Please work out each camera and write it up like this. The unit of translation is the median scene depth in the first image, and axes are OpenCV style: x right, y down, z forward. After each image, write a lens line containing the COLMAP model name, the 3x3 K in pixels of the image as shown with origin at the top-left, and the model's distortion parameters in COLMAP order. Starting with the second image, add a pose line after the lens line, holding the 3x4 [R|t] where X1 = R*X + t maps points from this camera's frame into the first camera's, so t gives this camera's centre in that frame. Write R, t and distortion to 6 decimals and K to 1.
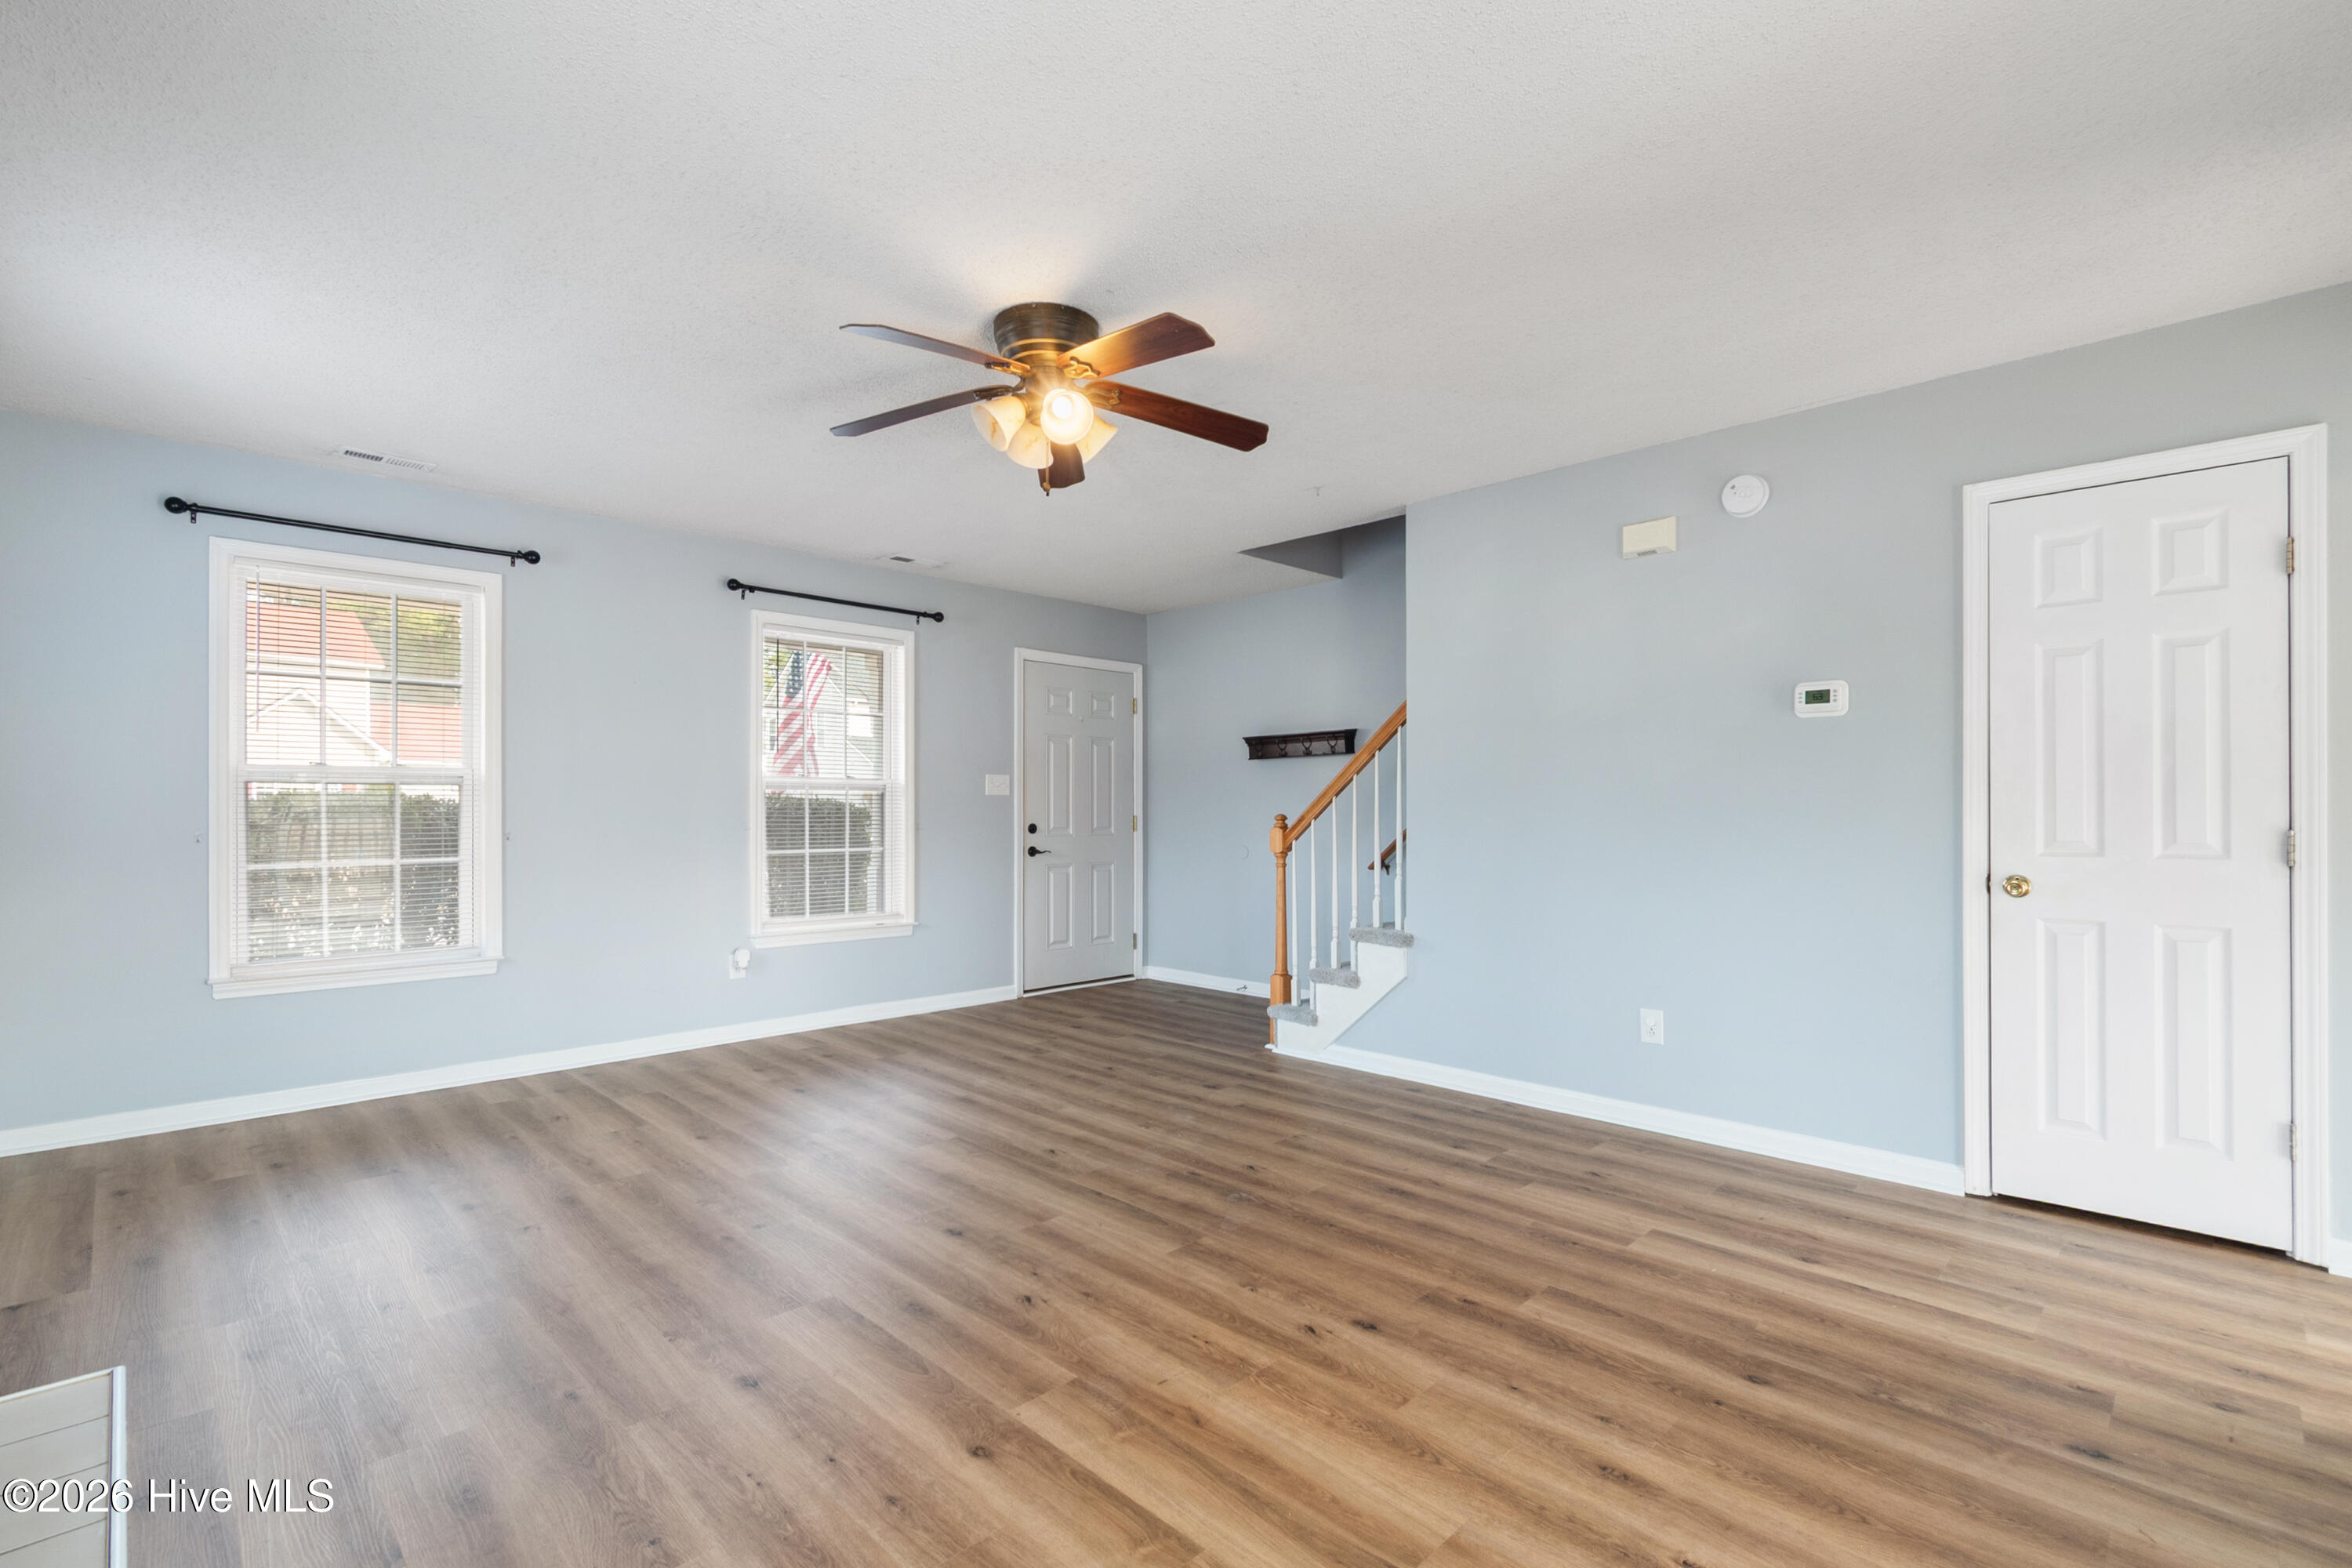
lens RADIAL K [[1096.2, 0, 1176.0], [0, 1096.2, 784.0], [0, 0, 1]] dist [0.010726, 0.000510]
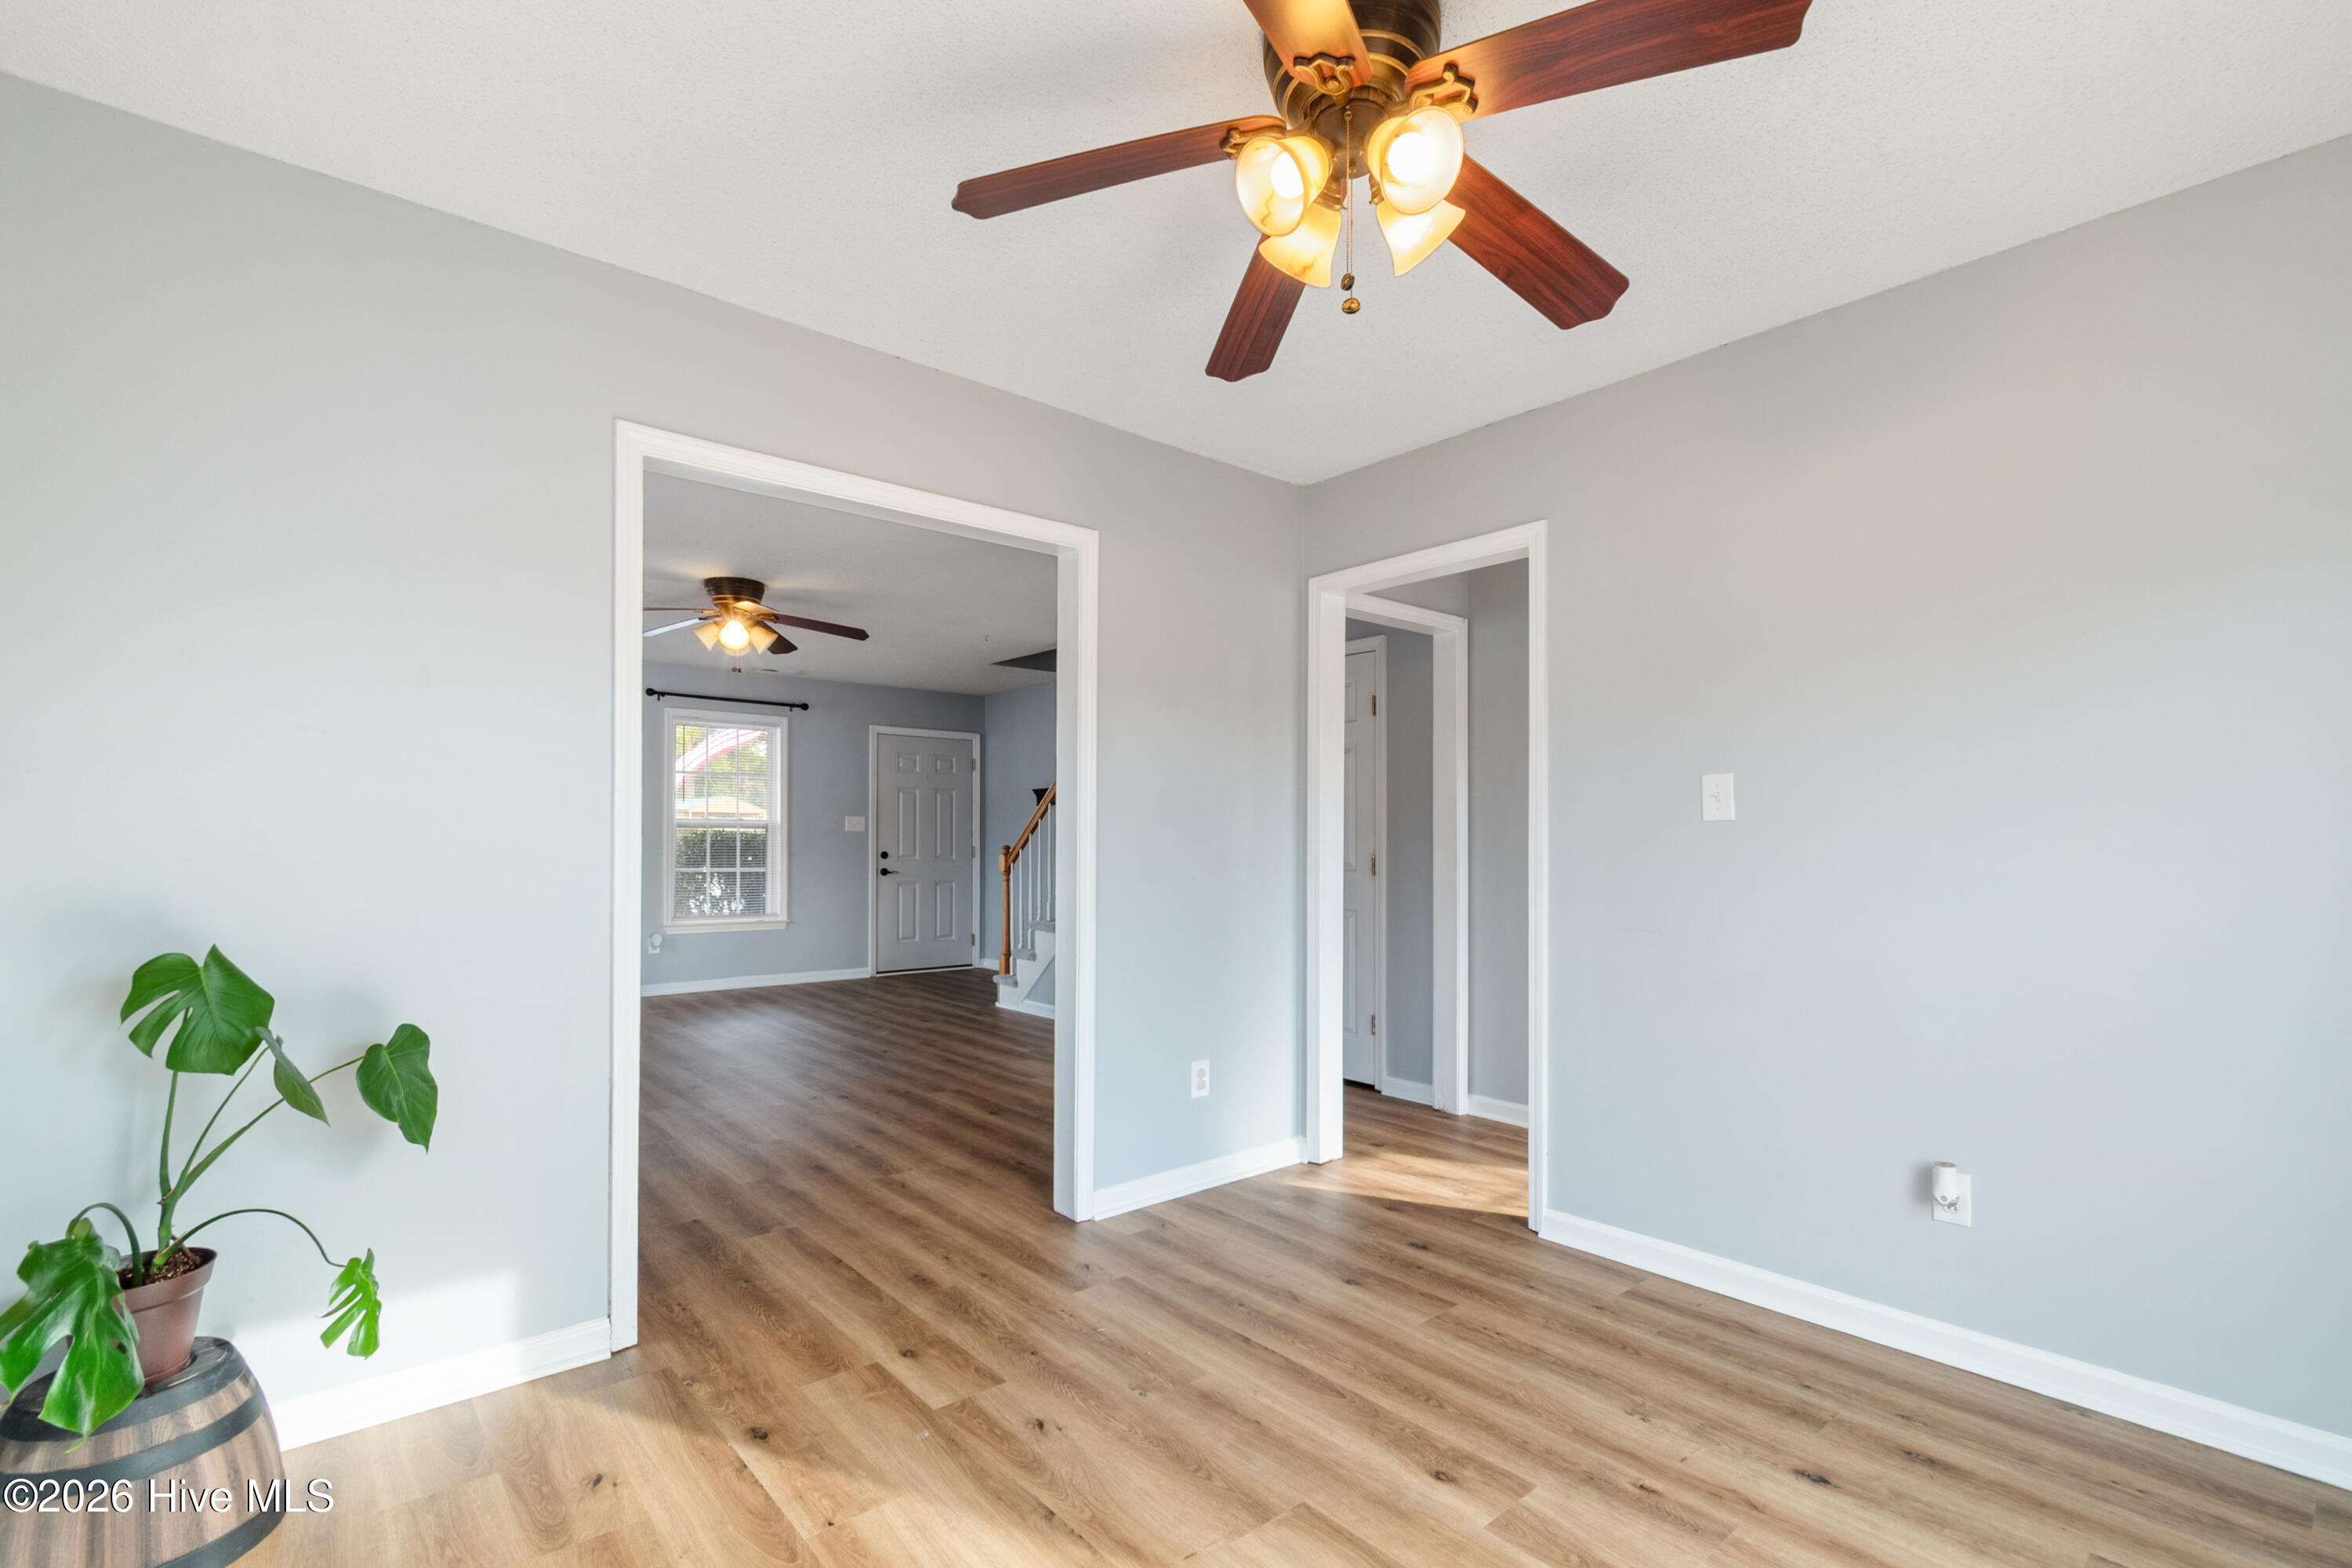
lens RADIAL K [[1117.3, 0, 1169.8], [0, 1117.3, 819.6], [0, 0, 1]] dist [0.026273, 0.000068]
pose [[0.995902, 0.001704, -0.090418, 0.360918], [-0.001234, 0.999985, 0.005261, -0.012596], [0.090426, -0.005128, 0.995890, -0.380659]]
